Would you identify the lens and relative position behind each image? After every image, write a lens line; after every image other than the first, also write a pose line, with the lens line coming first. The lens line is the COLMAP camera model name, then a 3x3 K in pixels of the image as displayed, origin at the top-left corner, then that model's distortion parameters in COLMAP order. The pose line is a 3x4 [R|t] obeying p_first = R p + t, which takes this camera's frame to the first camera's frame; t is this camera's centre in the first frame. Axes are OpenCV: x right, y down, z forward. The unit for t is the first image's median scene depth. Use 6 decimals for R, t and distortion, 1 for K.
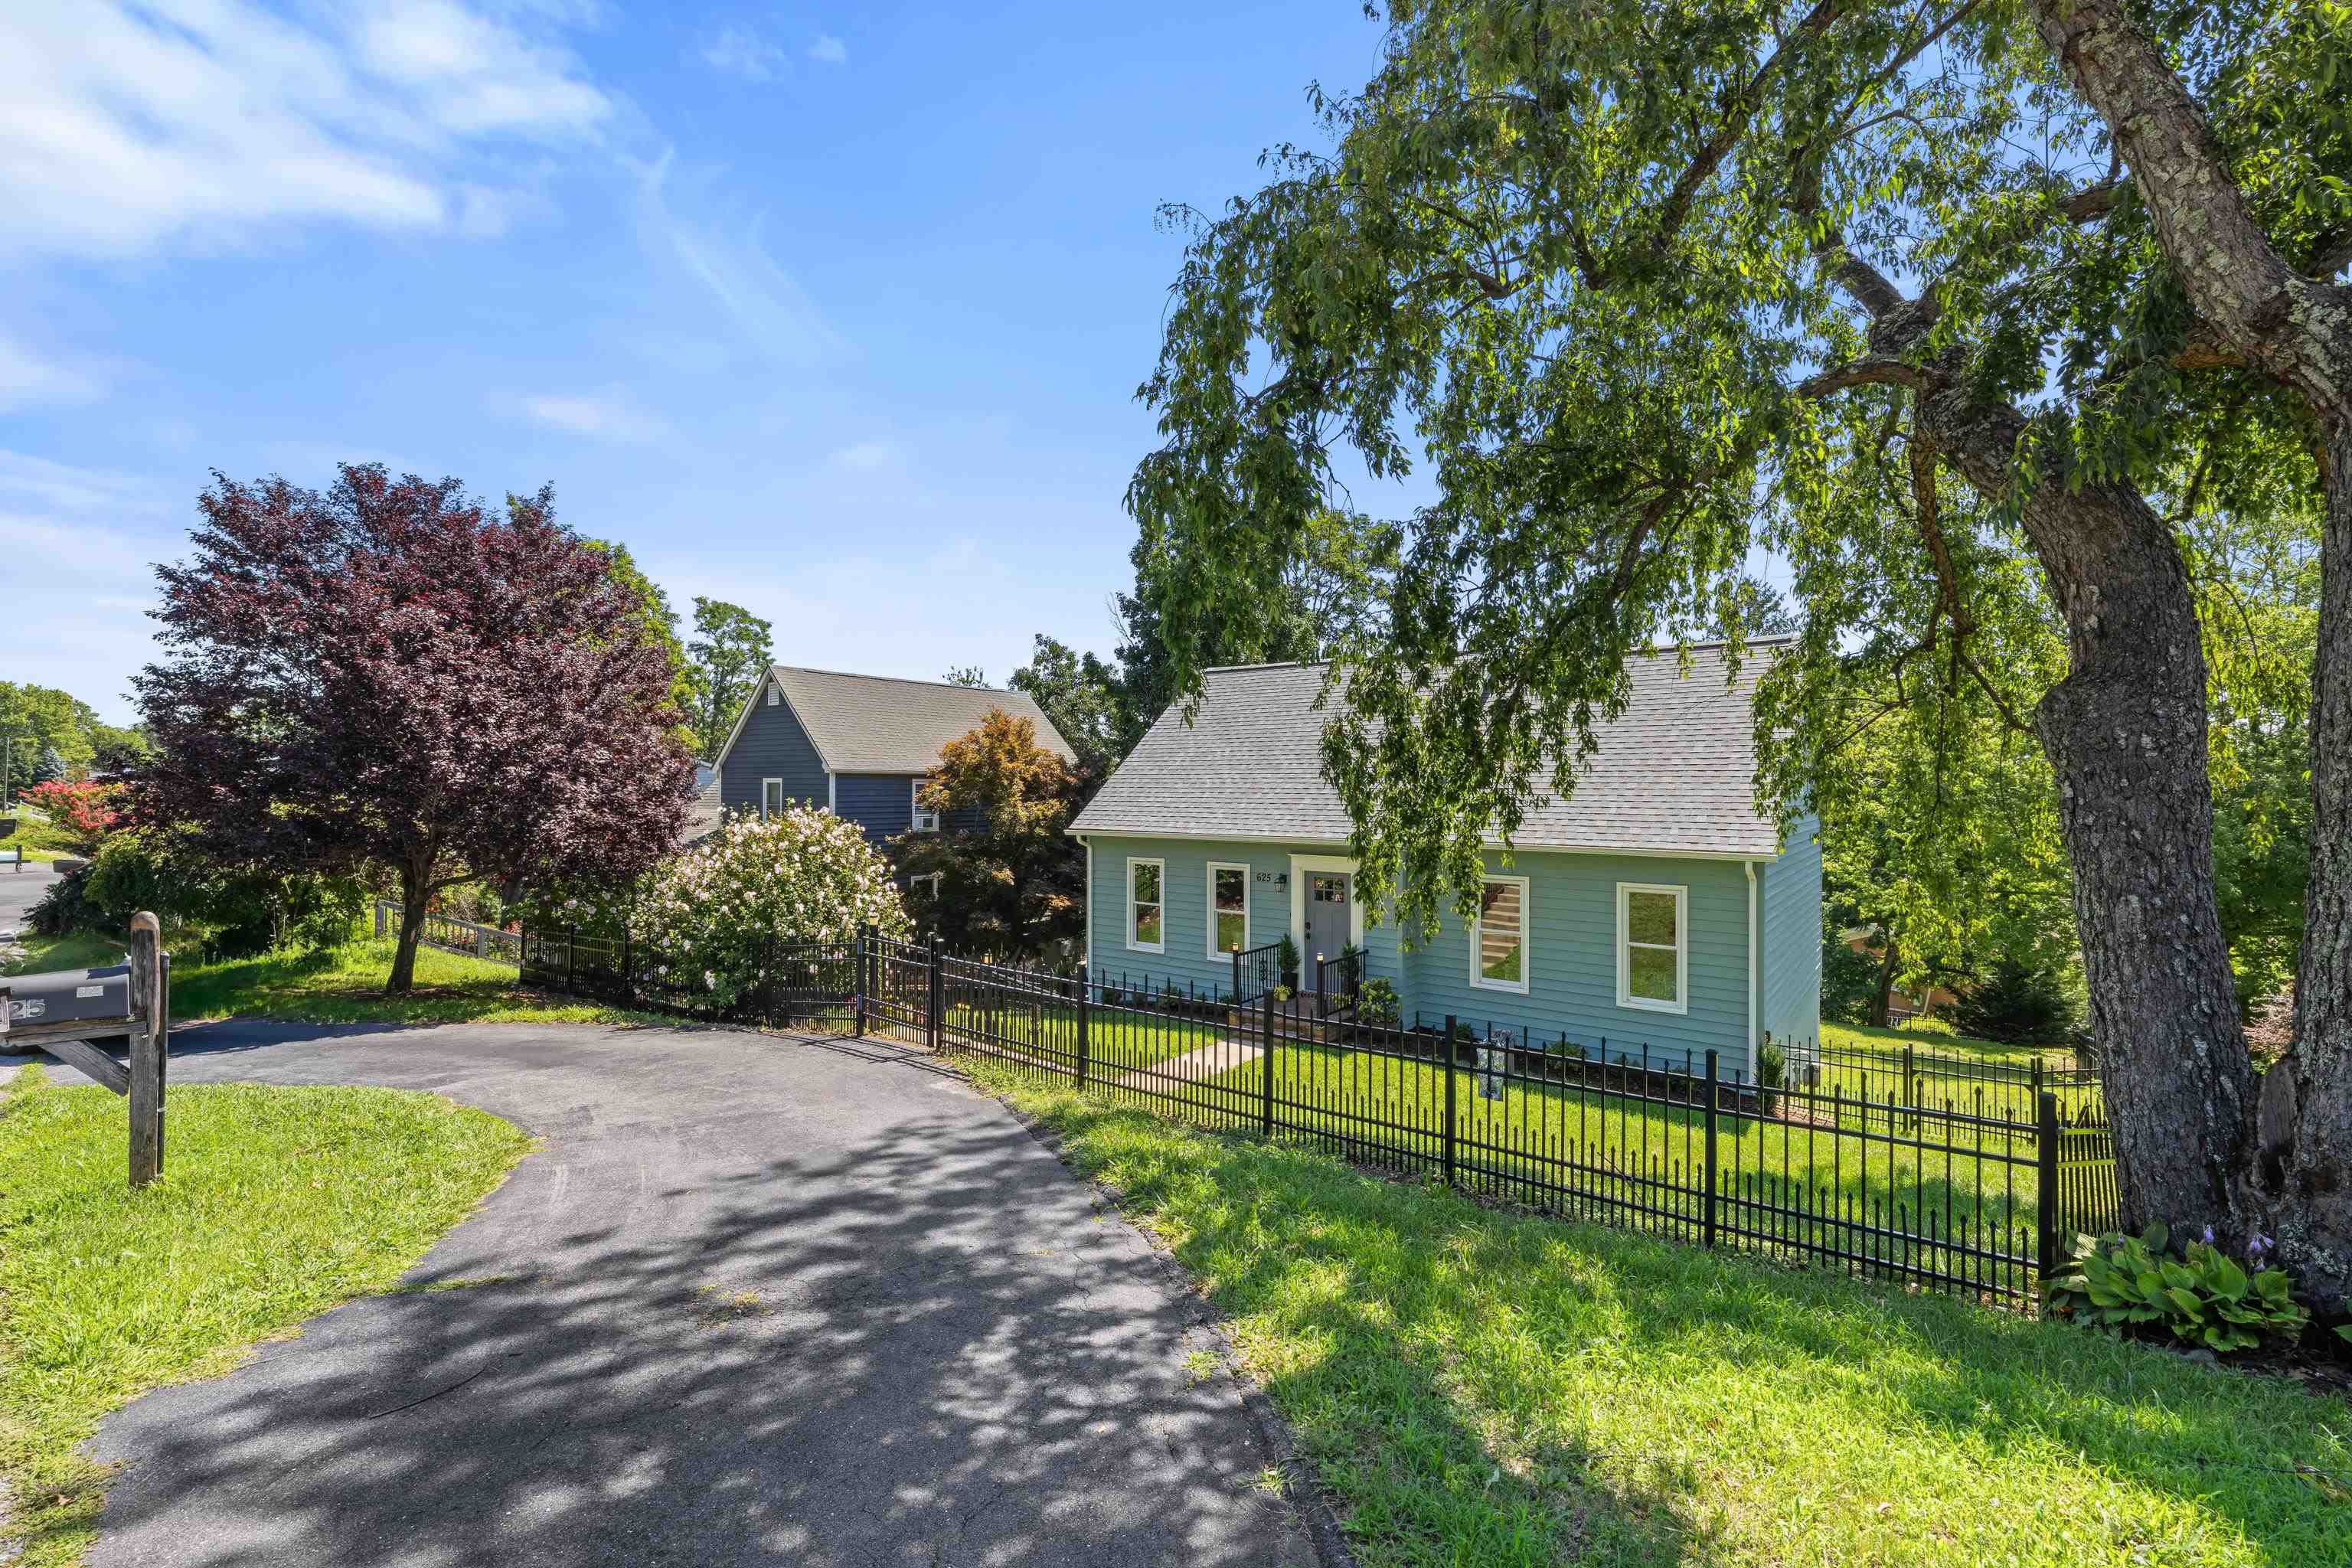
lens RADIAL K [[997.5, 0, 1178.0], [0, 997.5, 790.6], [0, 0, 1]] dist [0.000784, 0.000845]
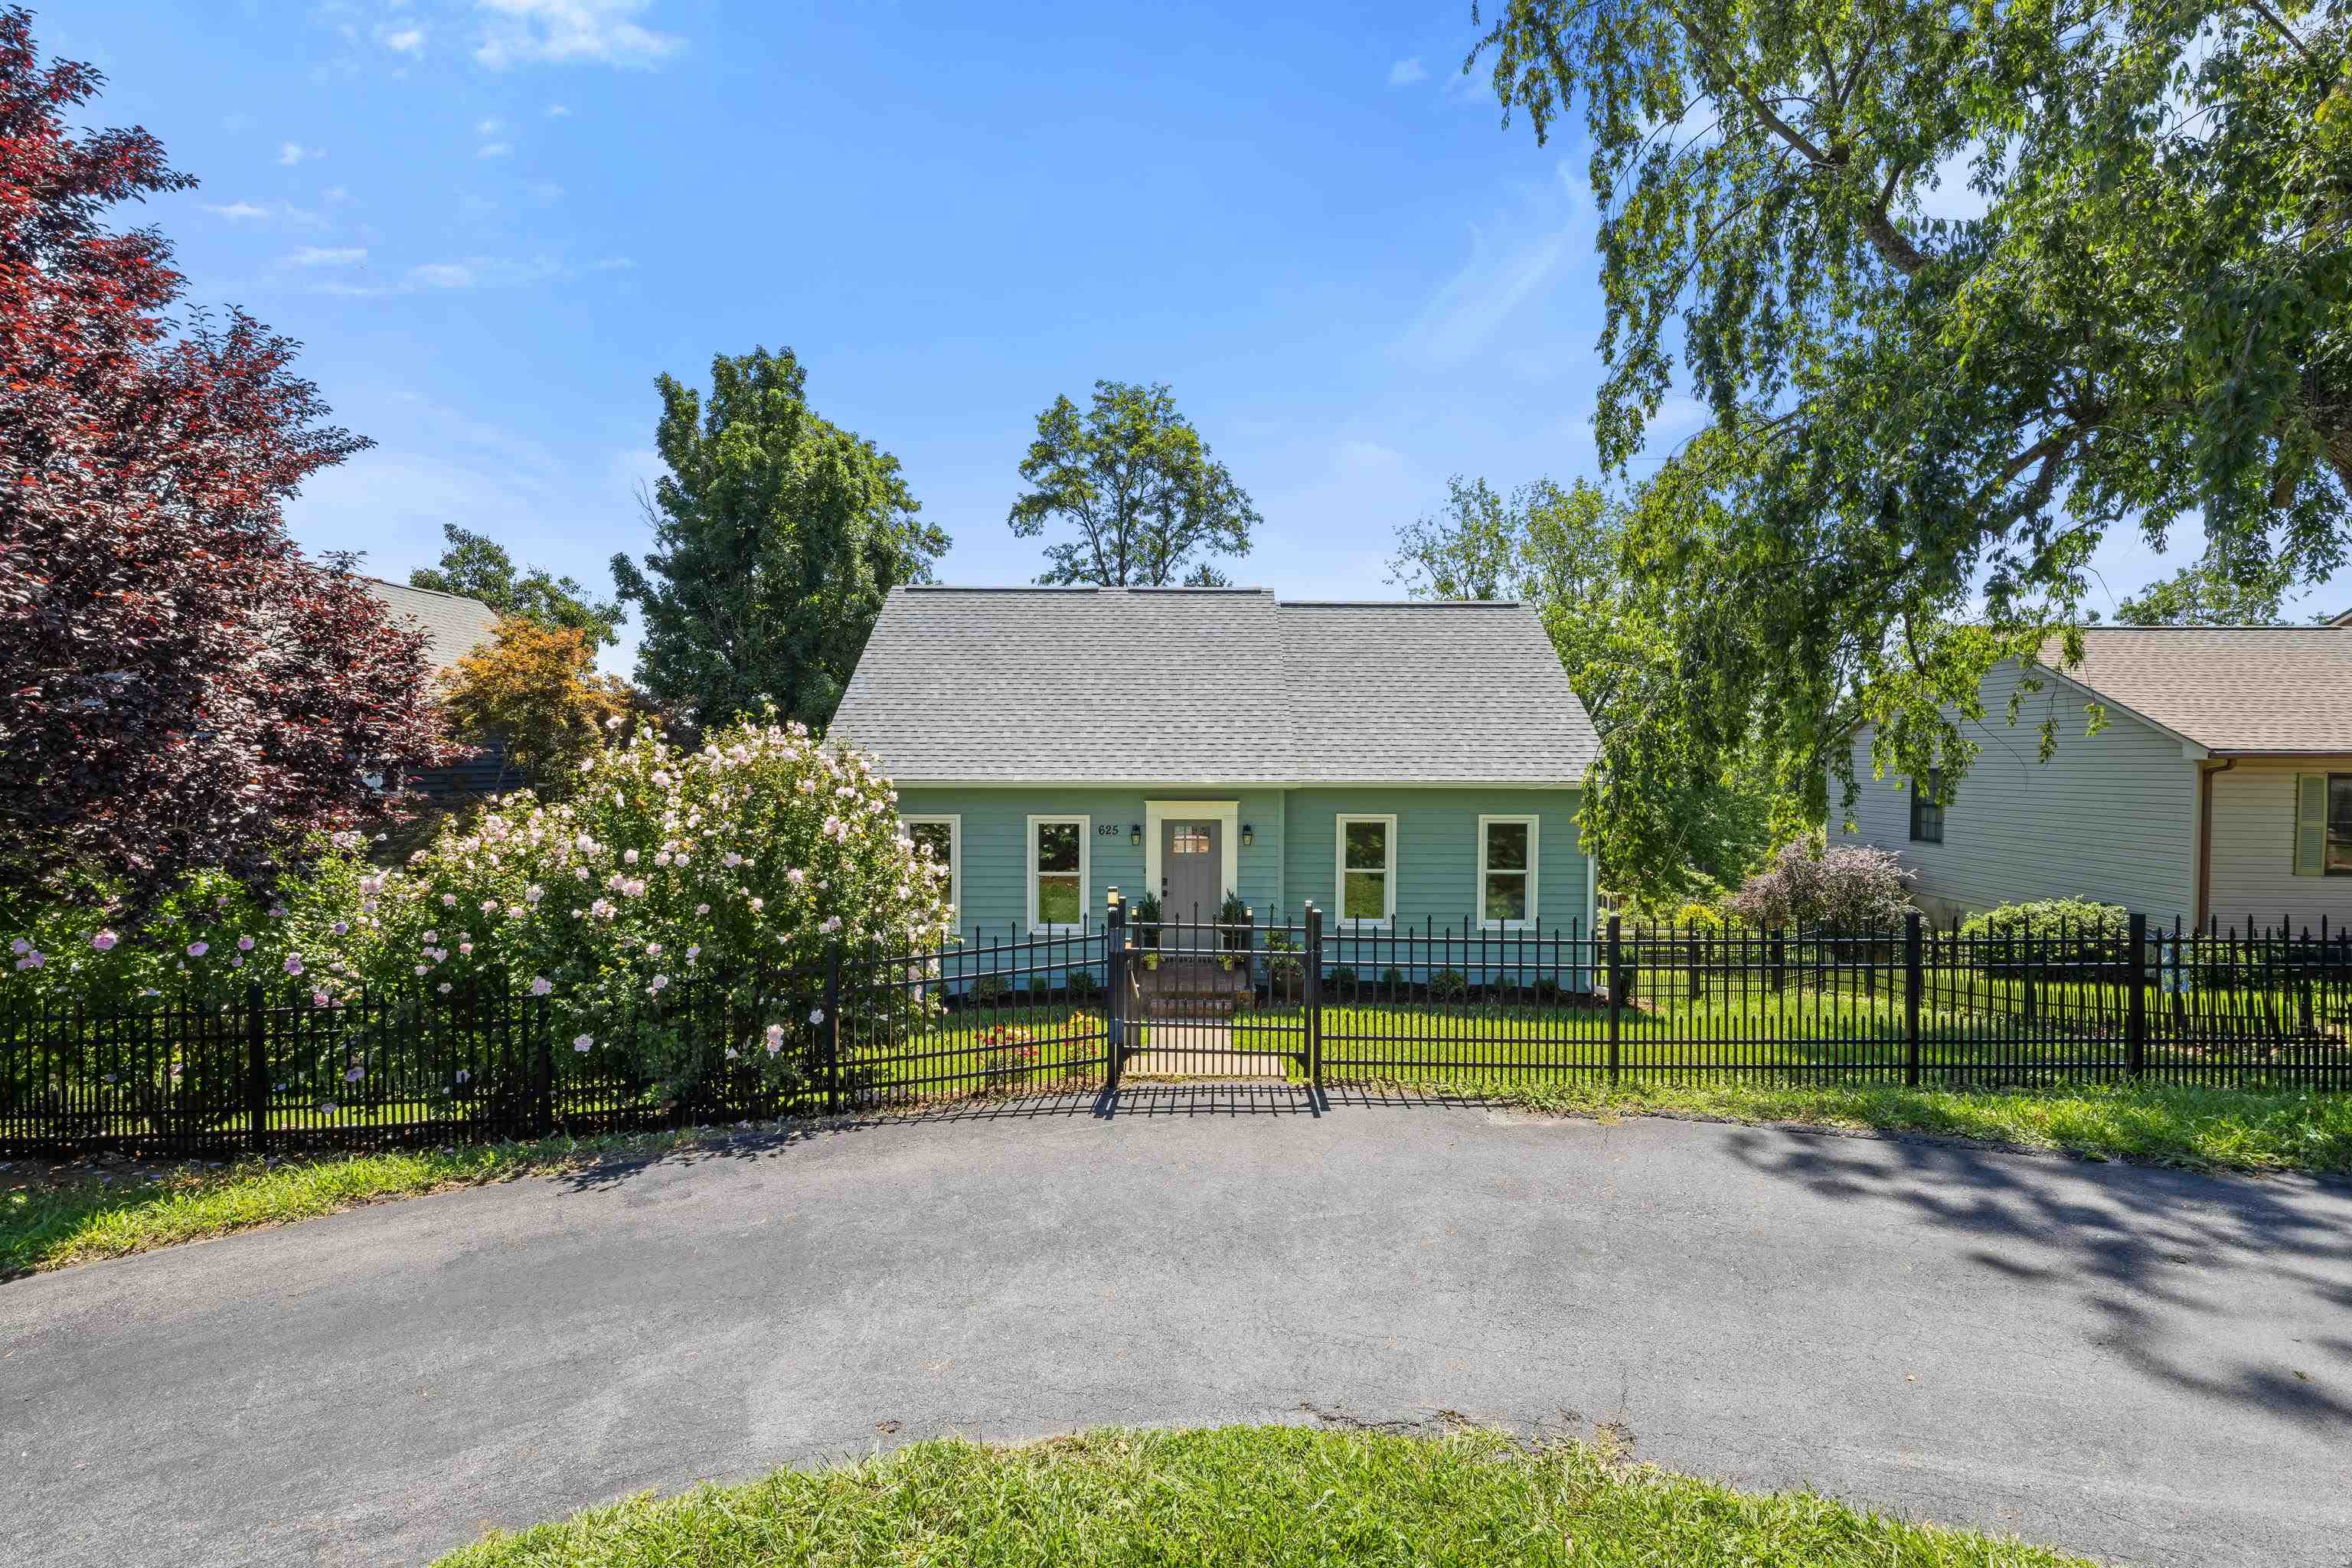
lens RADIAL K [[997.5, 0, 1178.0], [0, 997.5, 790.6], [0, 0, 1]] dist [0.000784, 0.000845]
pose [[0.796085, -0.021082, 0.604817, -0.362802], [0.004408, 0.999569, 0.029039, 0.028140], [-0.605169, -0.020452, 0.795835, 0.281338]]
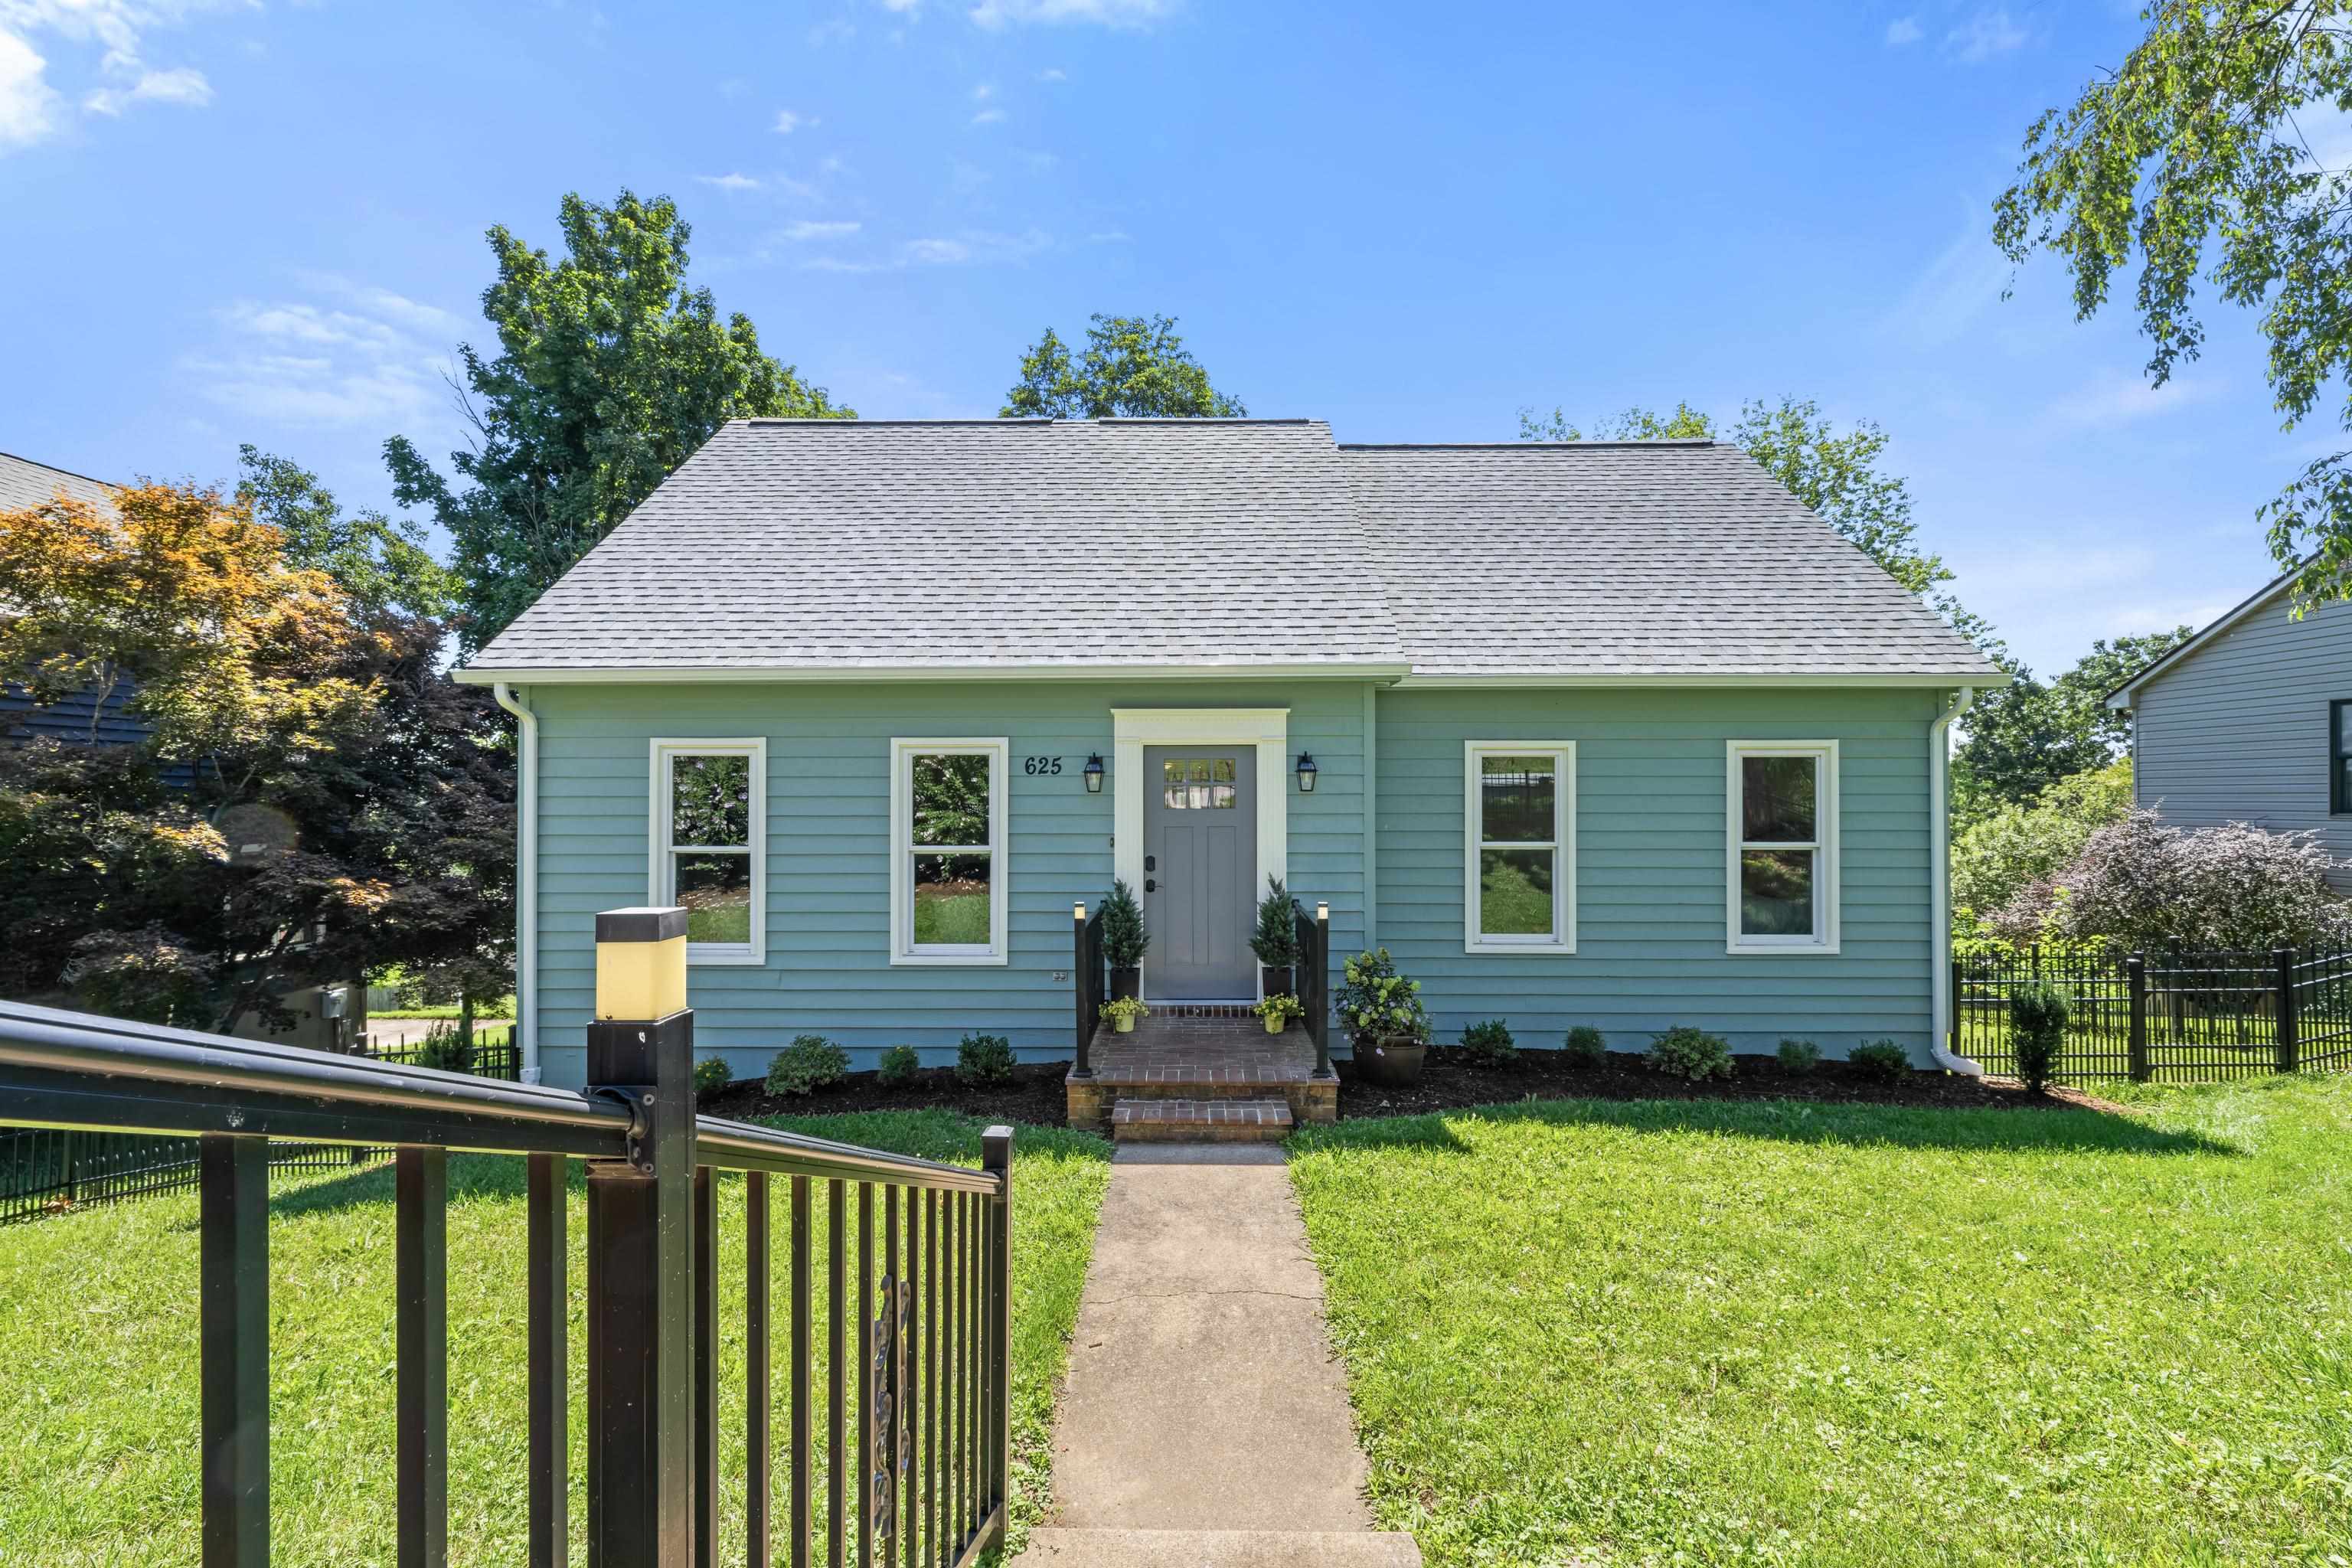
lens RADIAL K [[1011.8, 0, 1177.3], [0, 1011.8, 782.3], [0, 0, 1]] dist [0.001124, 0.000075]
pose [[0.806046, 0.000688, 0.591852, -0.129386], [0.012206, 0.999767, -0.017786, 0.099281], [-0.591727, 0.021561, 0.805850, 0.574809]]
